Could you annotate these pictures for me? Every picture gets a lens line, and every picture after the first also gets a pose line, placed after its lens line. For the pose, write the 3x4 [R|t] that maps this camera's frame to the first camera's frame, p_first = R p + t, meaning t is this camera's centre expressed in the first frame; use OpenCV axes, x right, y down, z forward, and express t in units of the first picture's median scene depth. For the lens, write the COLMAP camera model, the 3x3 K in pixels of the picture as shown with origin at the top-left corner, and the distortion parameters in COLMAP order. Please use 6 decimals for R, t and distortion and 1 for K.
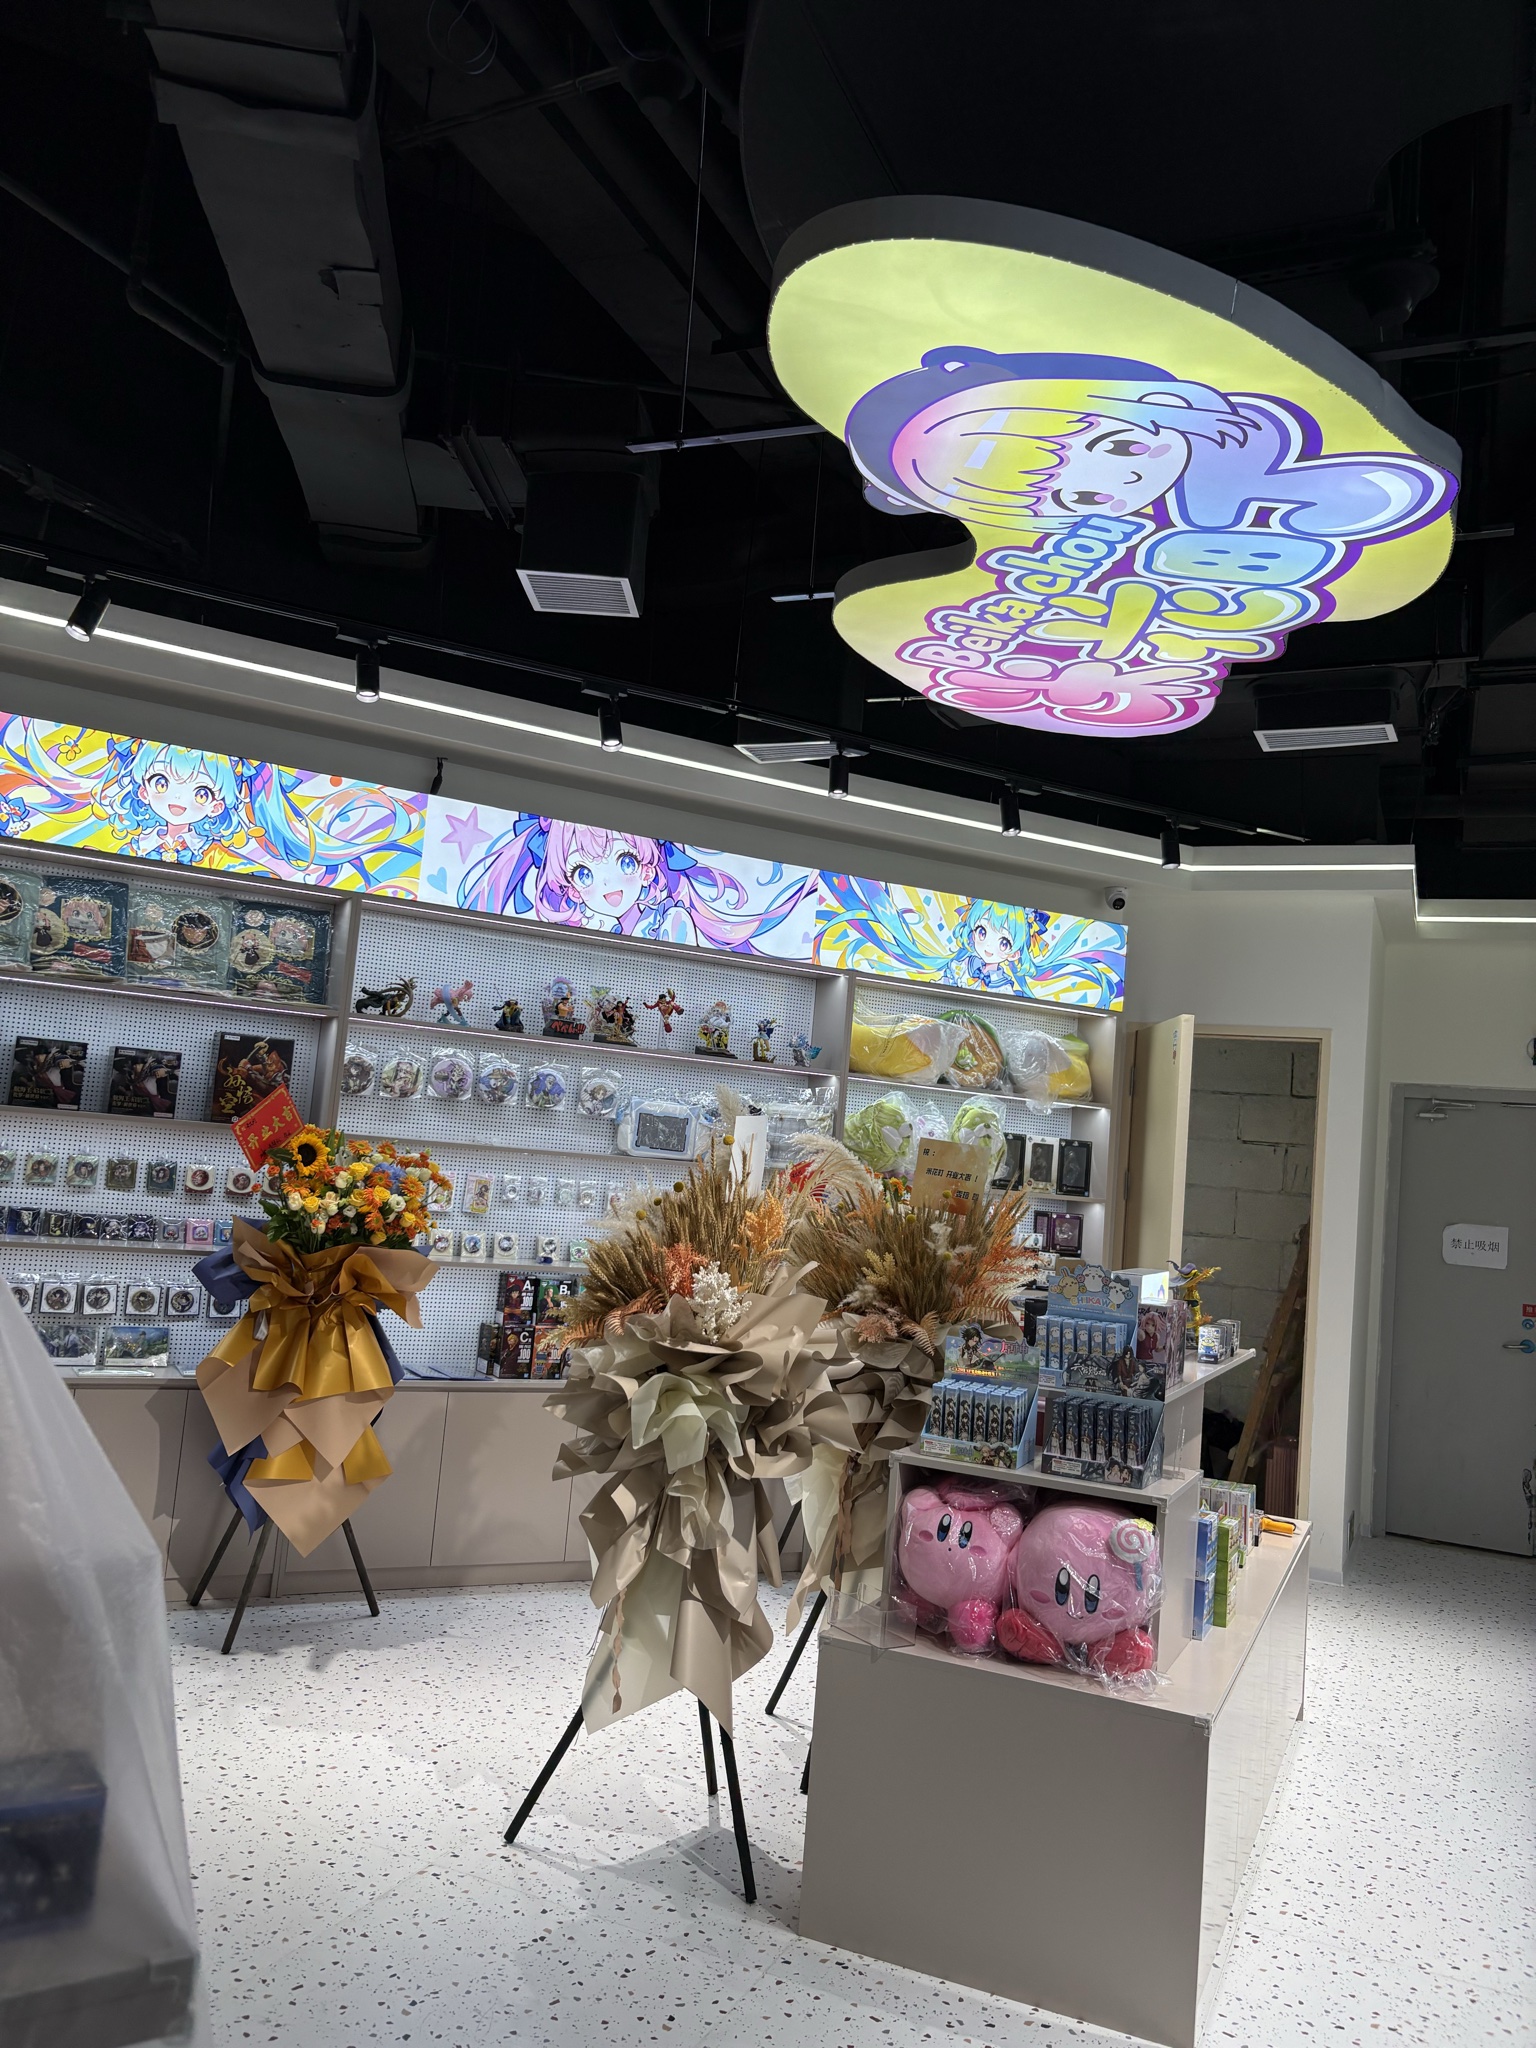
lens RADIAL K [[1571.4, 0, 766.2], [0, 1571.4, 1009.9], [0, 0, 1]] dist [-0.010189, -0.003486]
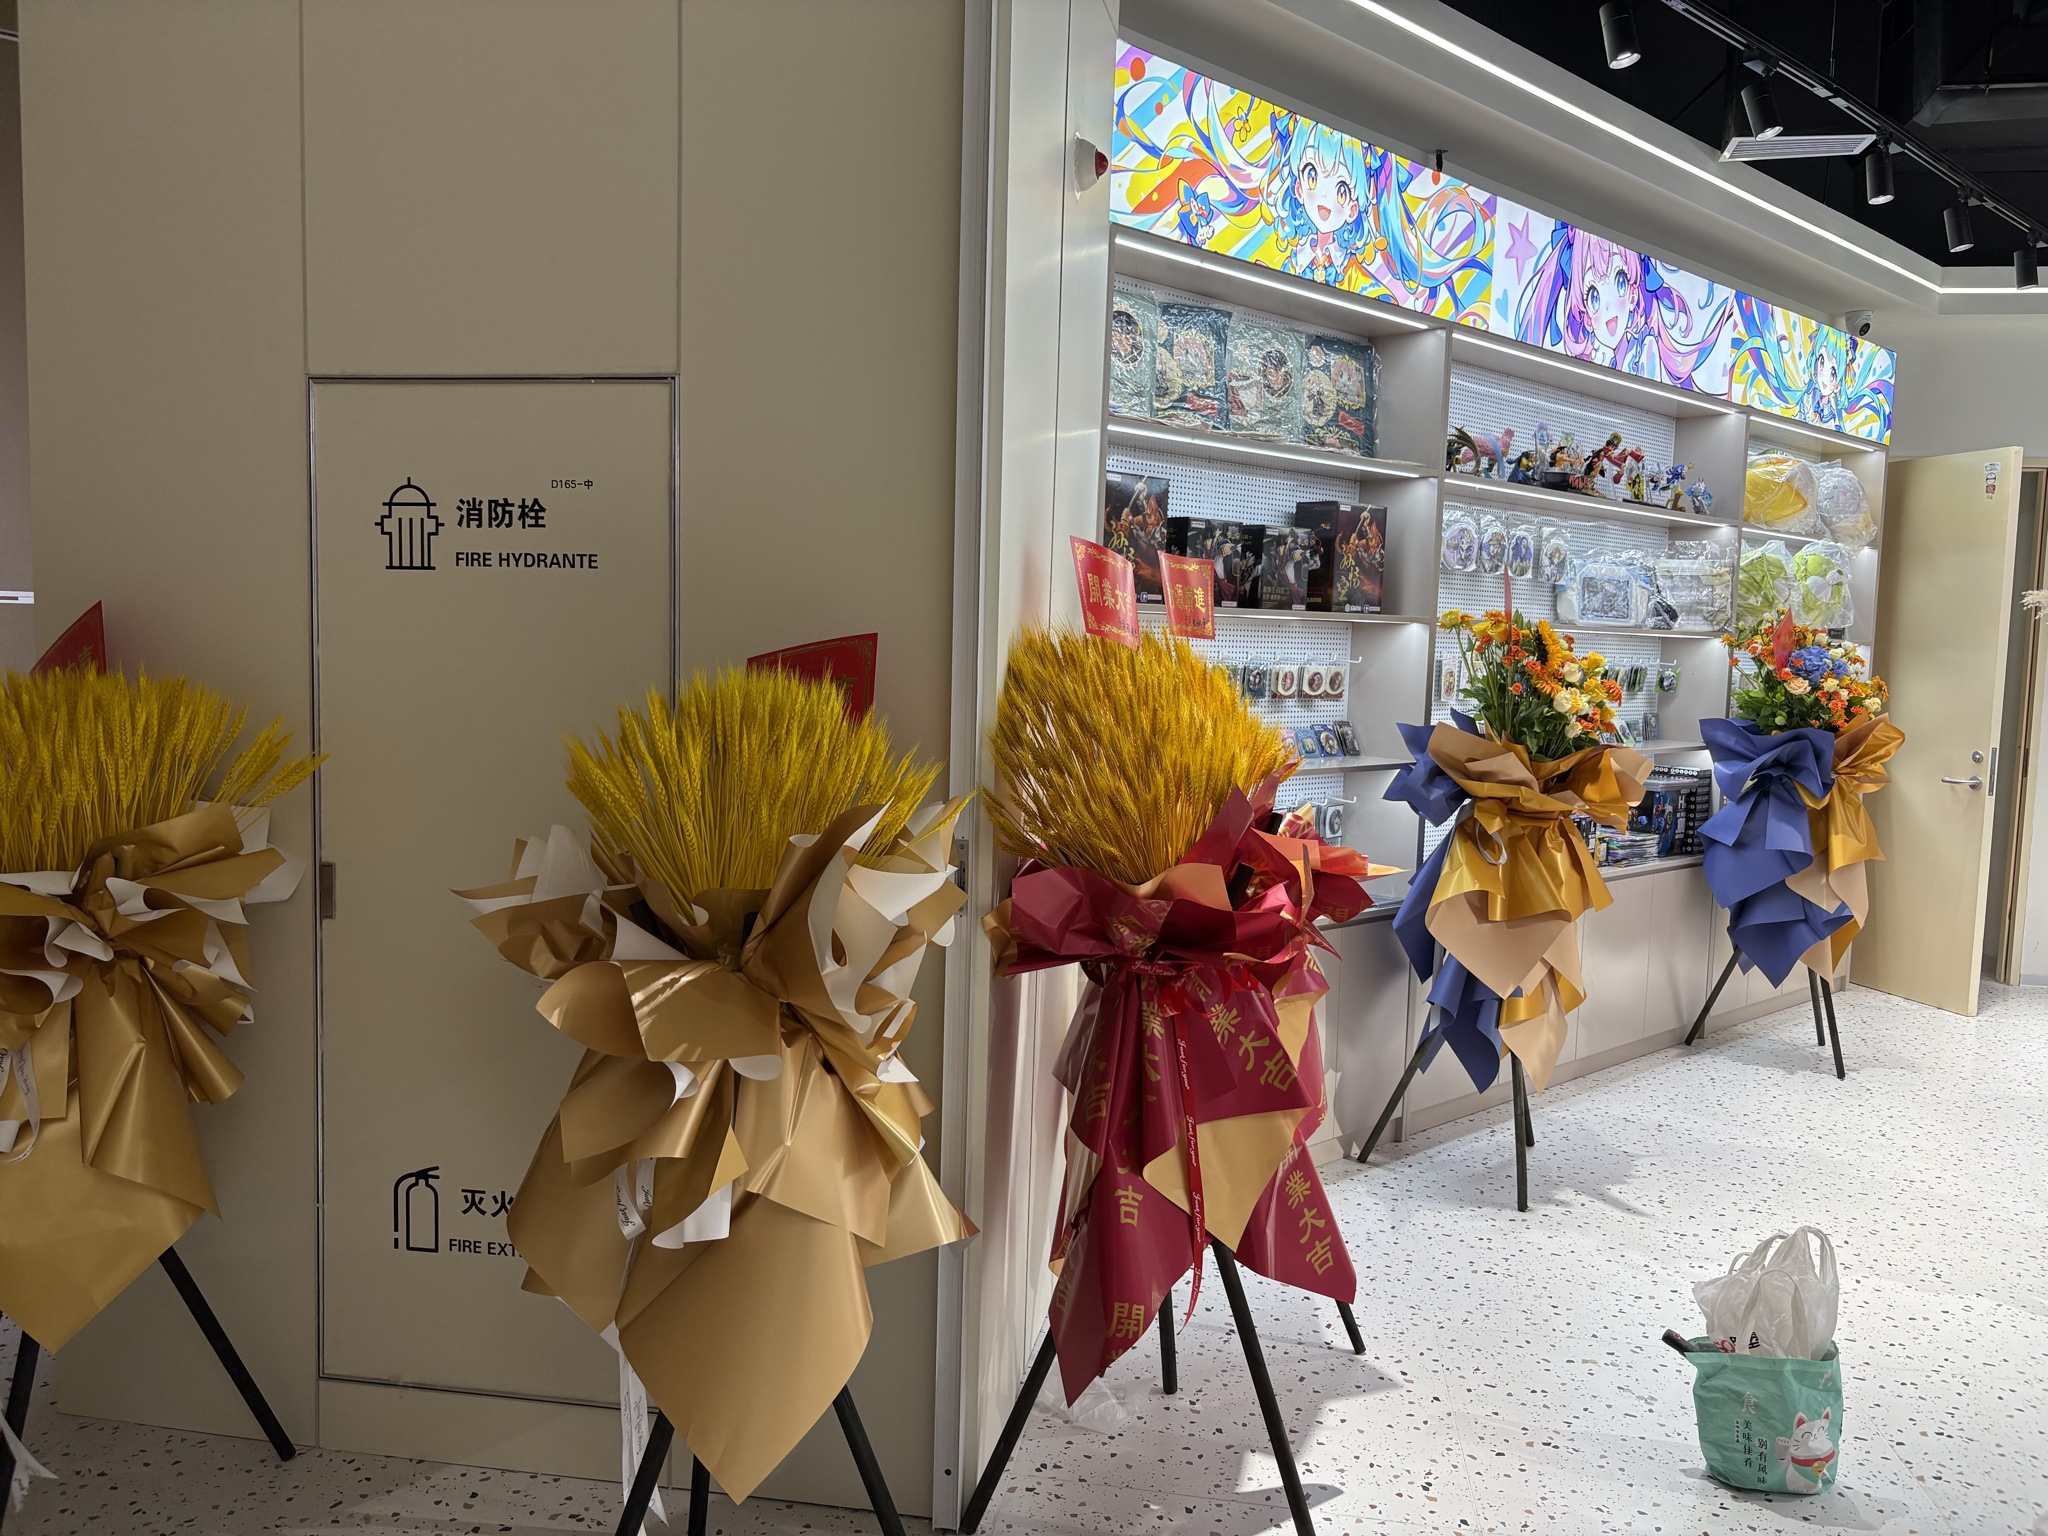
lens RADIAL K [[1571.4, 0, 1011.3], [0, 1571.4, 768.3], [0, 0, 1]] dist [0.008734, 0.001271]
pose [[0.964657, -0.079919, 0.251098, -0.741192], [0.028965, 0.979284, 0.200408, -0.018747], [-0.261913, -0.186052, 0.946988, 0.251517]]
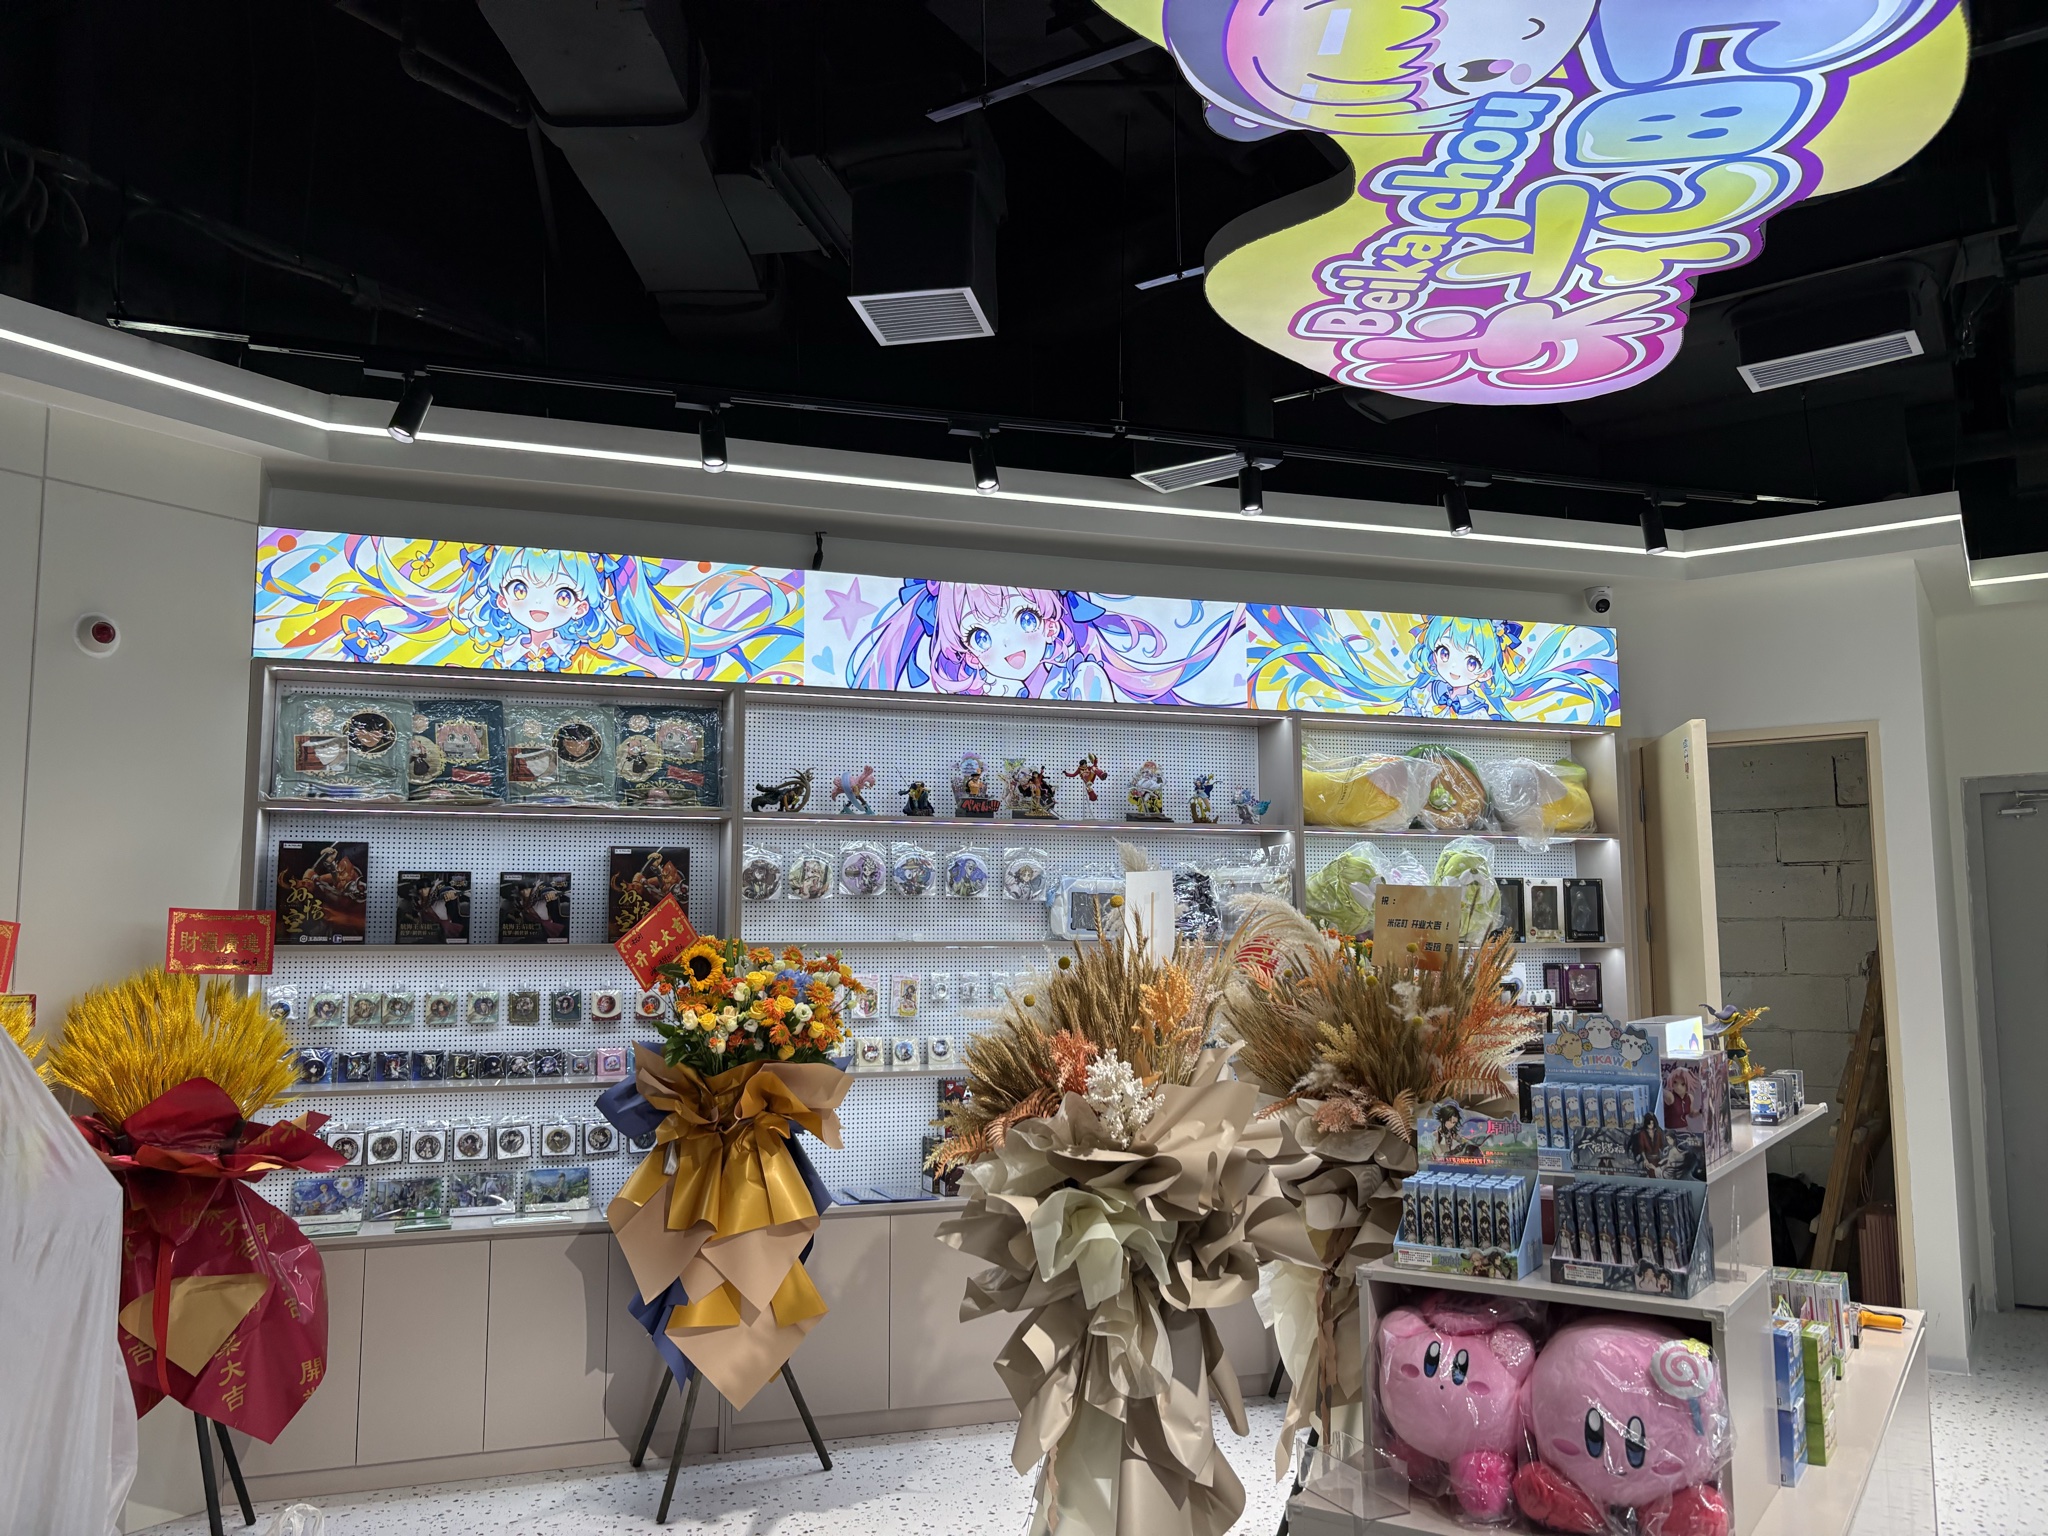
lens RADIAL K [[1563.9, 0, 1020.5], [0, 1563.9, 781.3], [0, 0, 1]] dist [0.012761, -0.007071]
pose [[0.982540, -0.105662, -0.153137, 0.040746], [0.103417, 0.994382, -0.022578, 0.022158], [0.154663, 0.006347, 0.987947, 0.118115]]
